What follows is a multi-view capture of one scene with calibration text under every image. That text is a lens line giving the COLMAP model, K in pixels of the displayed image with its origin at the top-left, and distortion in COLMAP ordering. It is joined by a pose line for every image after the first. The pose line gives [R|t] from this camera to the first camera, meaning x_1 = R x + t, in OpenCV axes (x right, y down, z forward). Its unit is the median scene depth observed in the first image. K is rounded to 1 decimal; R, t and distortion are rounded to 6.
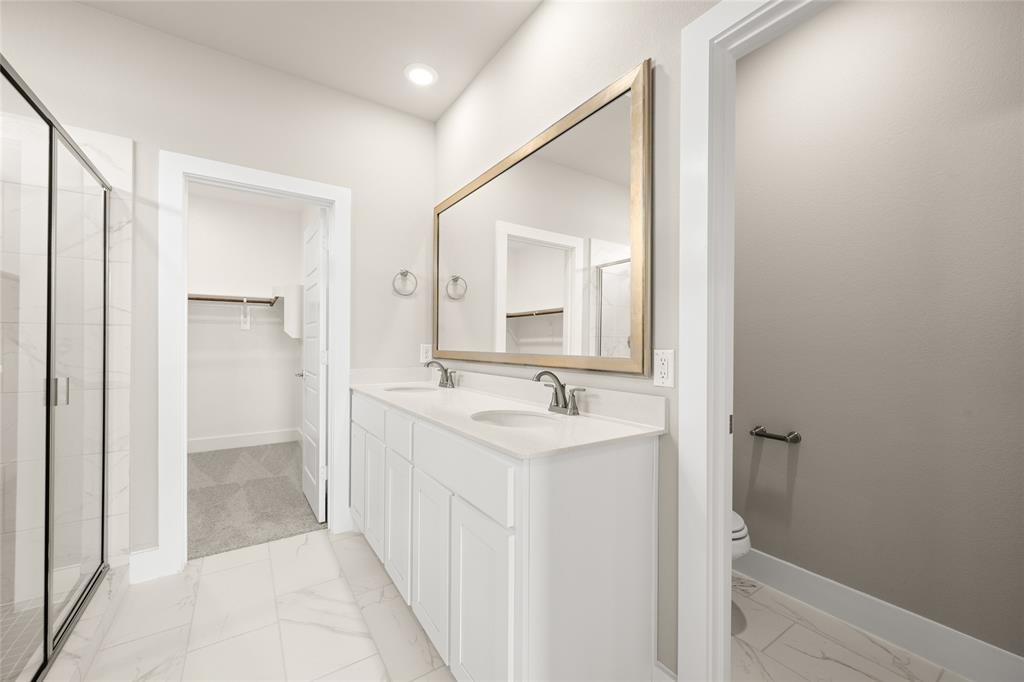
lens RADIAL K [[400.4, 0, 514.1], [0, 400.4, 341.4], [0, 0, 1]] dist [-0.000753, 0.000443]
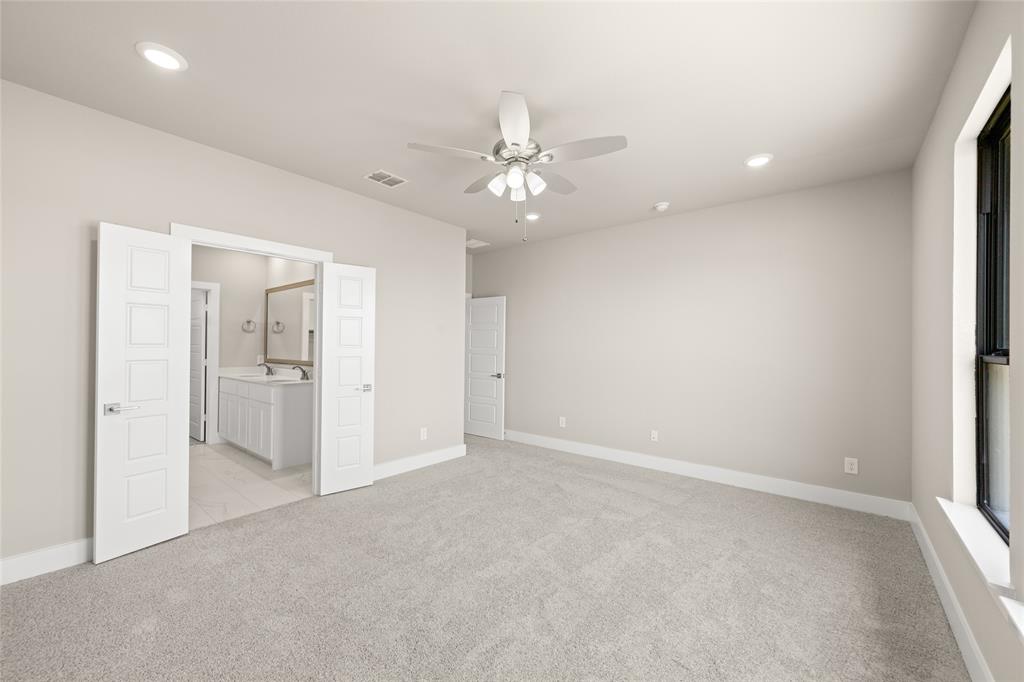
lens RADIAL K [[400.4, 0, 507.5], [0, 400.4, 343.9], [0, 0, 1]] dist [-0.000753, 0.000443]
pose [[0.961802, 0.004164, 0.273716, 0.496503], [-0.003907, 0.999991, -0.001484, -0.061419], [-0.273720, 0.000358, 0.961809, -1.506801]]
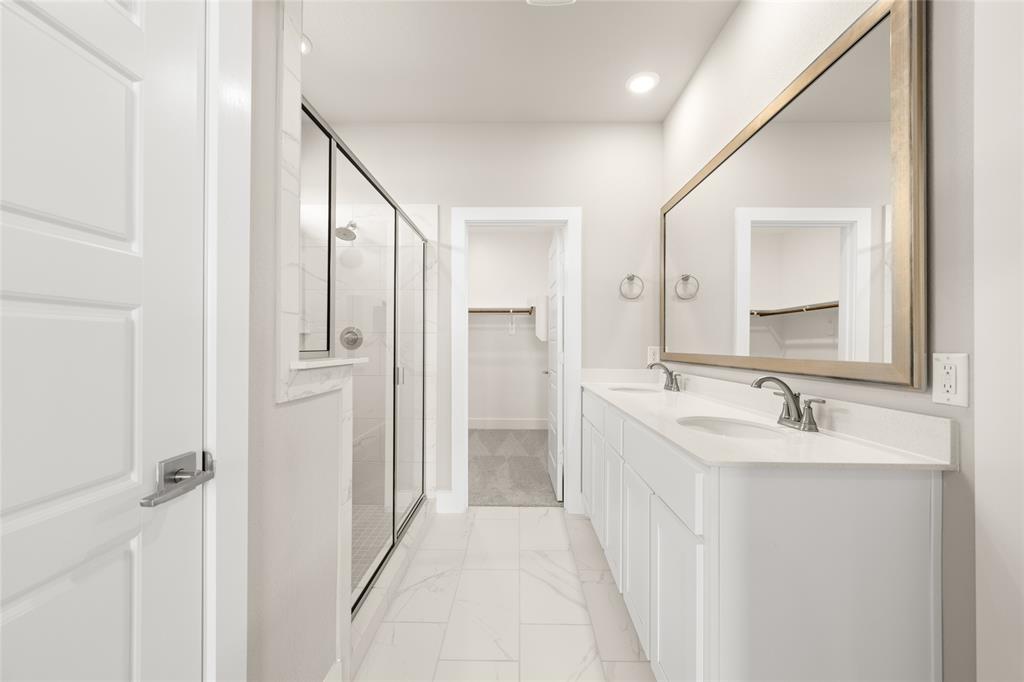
lens RADIAL K [[400.4, 0, 515.6], [0, 400.4, 341.1], [0, 0, 1]] dist [-0.000753, 0.000443]
pose [[0.822003, -0.007061, -0.569439, 0.075577], [0.003188, 0.999965, -0.007798, 0.001040], [0.569474, 0.004595, 0.821997, -0.019896]]
